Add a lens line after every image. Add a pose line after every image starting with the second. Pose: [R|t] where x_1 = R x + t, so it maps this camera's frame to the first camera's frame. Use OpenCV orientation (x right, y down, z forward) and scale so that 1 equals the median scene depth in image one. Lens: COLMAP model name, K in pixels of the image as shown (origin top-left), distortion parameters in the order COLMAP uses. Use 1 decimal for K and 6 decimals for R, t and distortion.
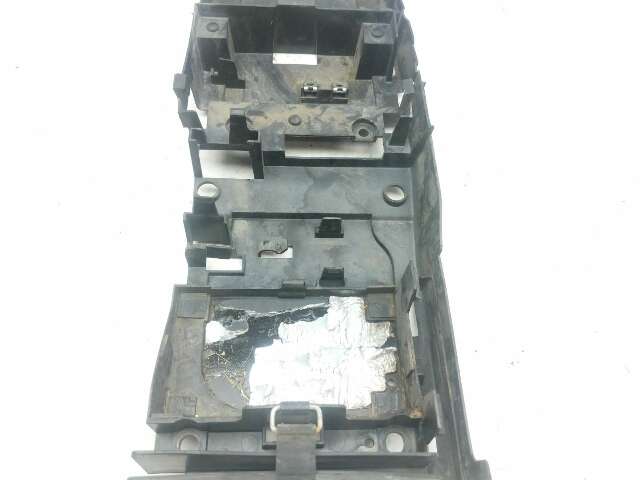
lens RADIAL K [[520.7, 0, 320.0], [0, 520.7, 240.0], [0, 0, 1]] dist [0.003003, -0.005012]
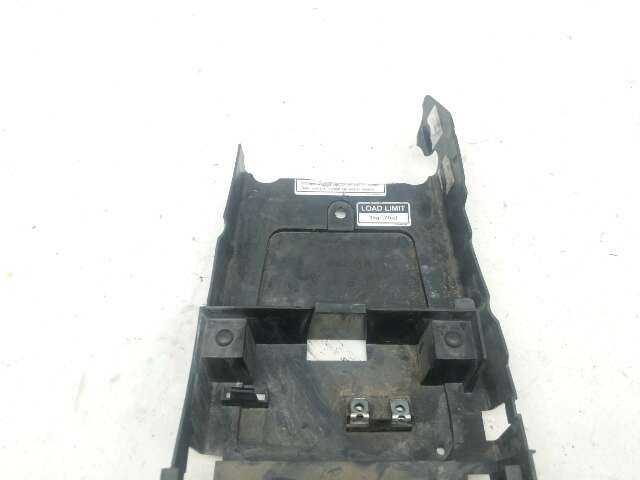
lens RADIAL K [[520.7, 0, 320.0], [0, 520.7, 240.0], [0, 0, 1]] dist [0.003003, -0.005012]
pose [[0.998636, -0.003377, -0.052099, -0.033956], [-0.002658, 0.993323, -0.115333, -0.438173], [0.052140, 0.115314, 0.991960, 0.261492]]
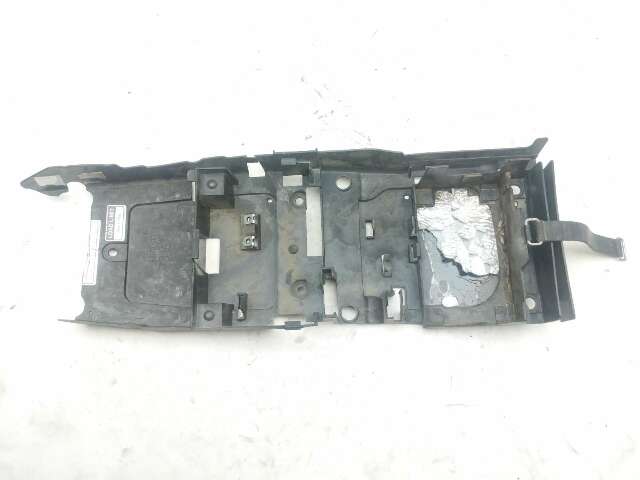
lens RADIAL K [[520.7, 0, 320.0], [0, 520.7, 240.0], [0, 0, 1]] dist [0.003003, -0.005012]
pose [[-0.002378, -0.982828, 0.184510, -0.245585], [0.904931, 0.076404, 0.418643, -0.660139], [-0.425551, 0.167965, 0.889210, -0.190957]]
